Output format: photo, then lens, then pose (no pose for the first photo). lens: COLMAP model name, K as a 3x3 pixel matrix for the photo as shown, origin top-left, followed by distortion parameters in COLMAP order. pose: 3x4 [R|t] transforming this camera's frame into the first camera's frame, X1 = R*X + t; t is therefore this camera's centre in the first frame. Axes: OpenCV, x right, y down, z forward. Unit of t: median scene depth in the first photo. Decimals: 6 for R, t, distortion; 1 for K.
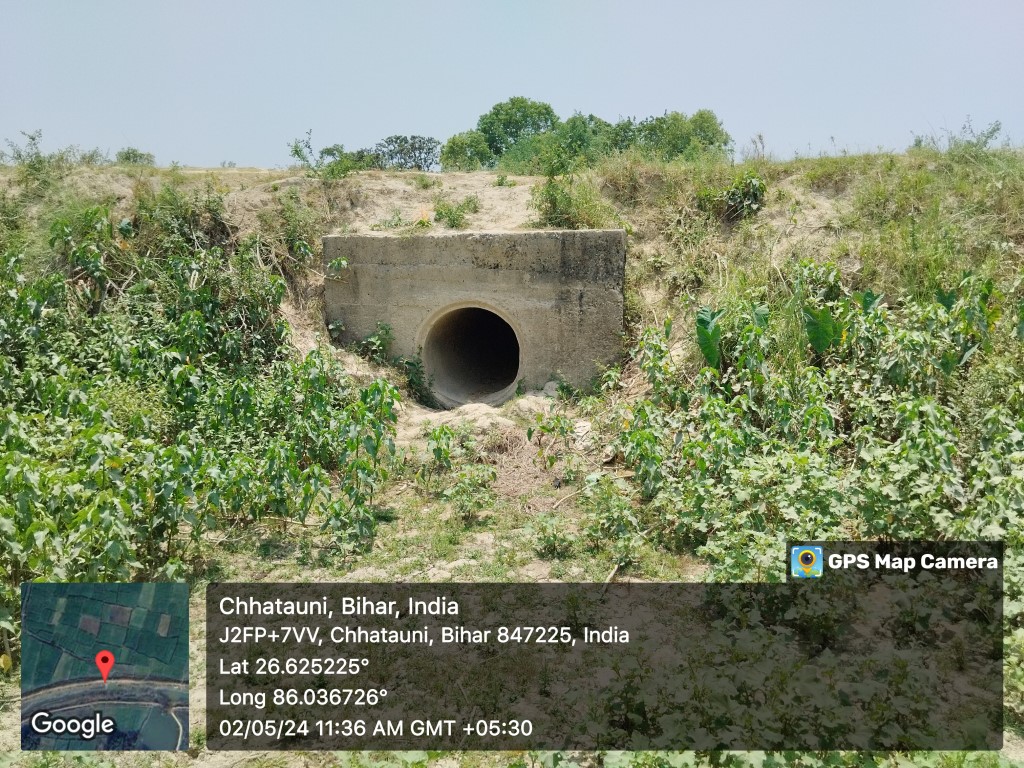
lens RADIAL K [[859.0, 0, 510.8], [0, 859.0, 383.0], [0, 0, 1]] dist [-0.006178, -0.022458]
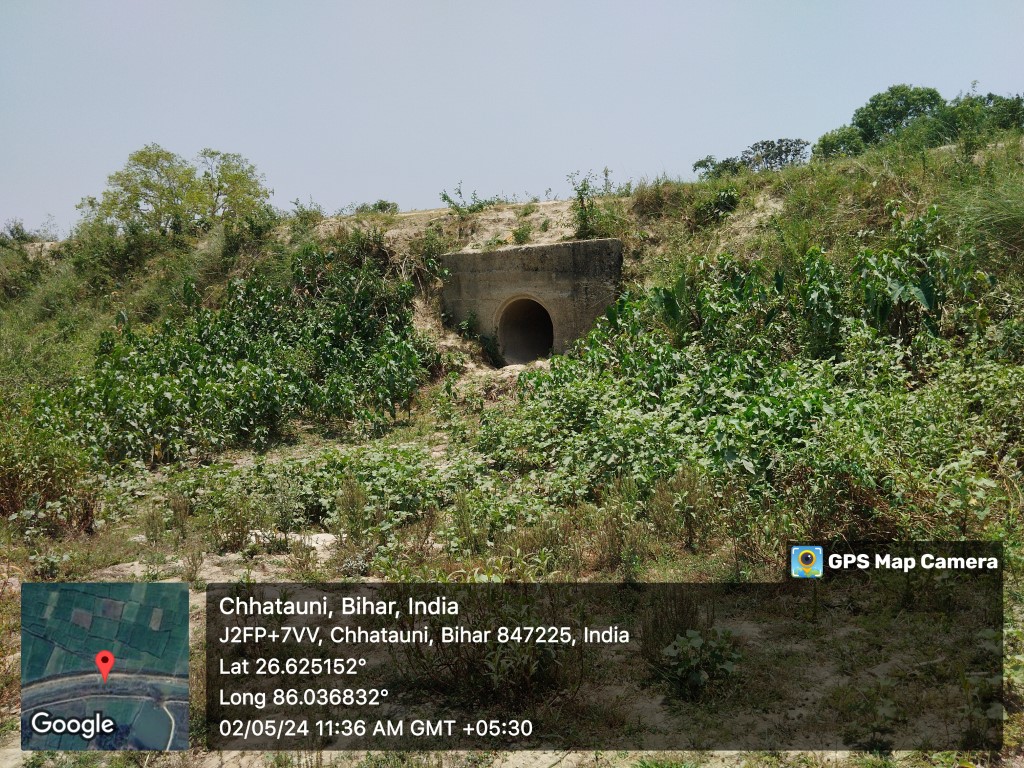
lens RADIAL K [[859.0, 0, 508.8], [0, 859.0, 386.3], [0, 0, 1]] dist [-0.006178, -0.022458]
pose [[0.890886, 0.012431, -0.454057, 0.574097], [-0.015011, 0.999885, -0.002078, 0.061097], [0.453979, 0.008667, 0.890970, -0.287339]]
